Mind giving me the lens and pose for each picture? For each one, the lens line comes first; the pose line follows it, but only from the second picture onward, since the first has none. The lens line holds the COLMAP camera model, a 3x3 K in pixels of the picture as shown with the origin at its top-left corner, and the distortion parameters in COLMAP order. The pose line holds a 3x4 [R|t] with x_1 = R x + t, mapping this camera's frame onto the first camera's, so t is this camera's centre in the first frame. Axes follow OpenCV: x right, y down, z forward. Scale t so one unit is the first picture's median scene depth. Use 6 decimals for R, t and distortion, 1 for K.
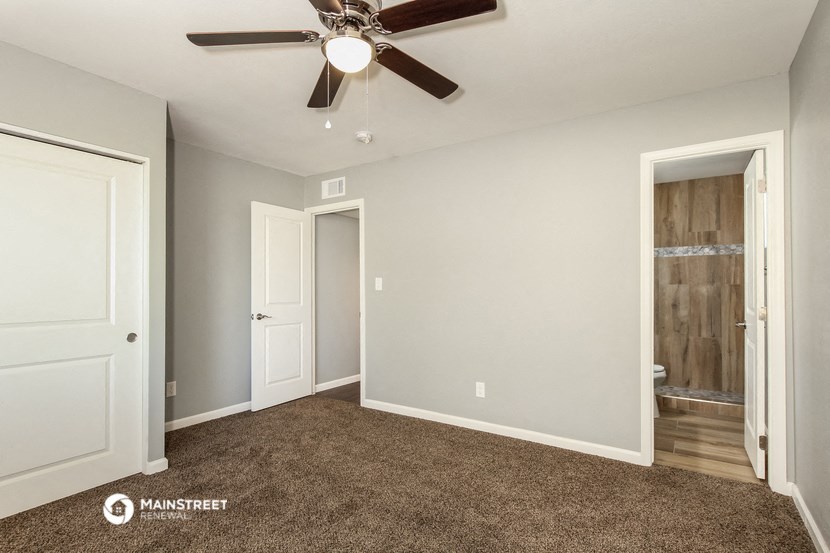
lens RADIAL K [[423.7, 0, 413.5], [0, 423.7, 283.0], [0, 0, 1]] dist [-0.001539, 0.003484]
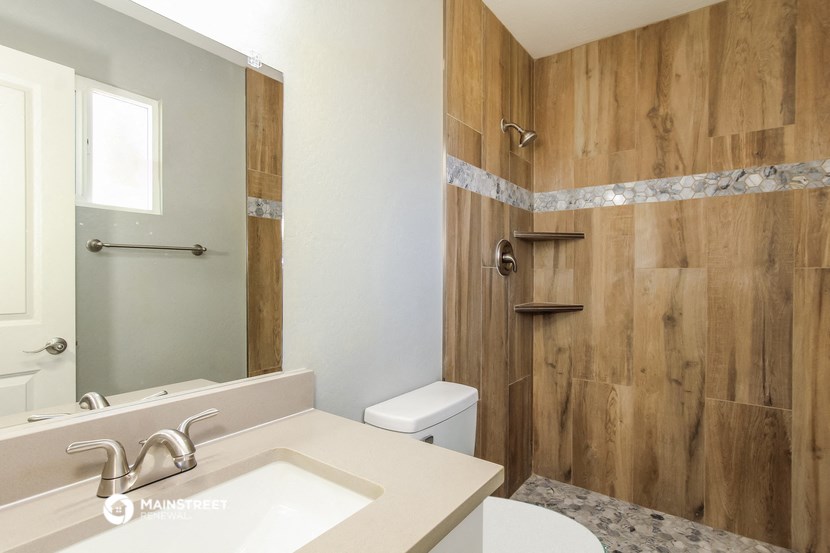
lens RADIAL K [[423.7, 0, 416.7], [0, 423.7, 277.7], [0, 0, 1]] dist [-0.001539, 0.003484]
pose [[0.999871, 0.011277, -0.011464, 0.382136], [-0.011135, 0.999861, 0.012384, 0.010348], [0.011602, -0.012255, 0.999858, 0.598453]]
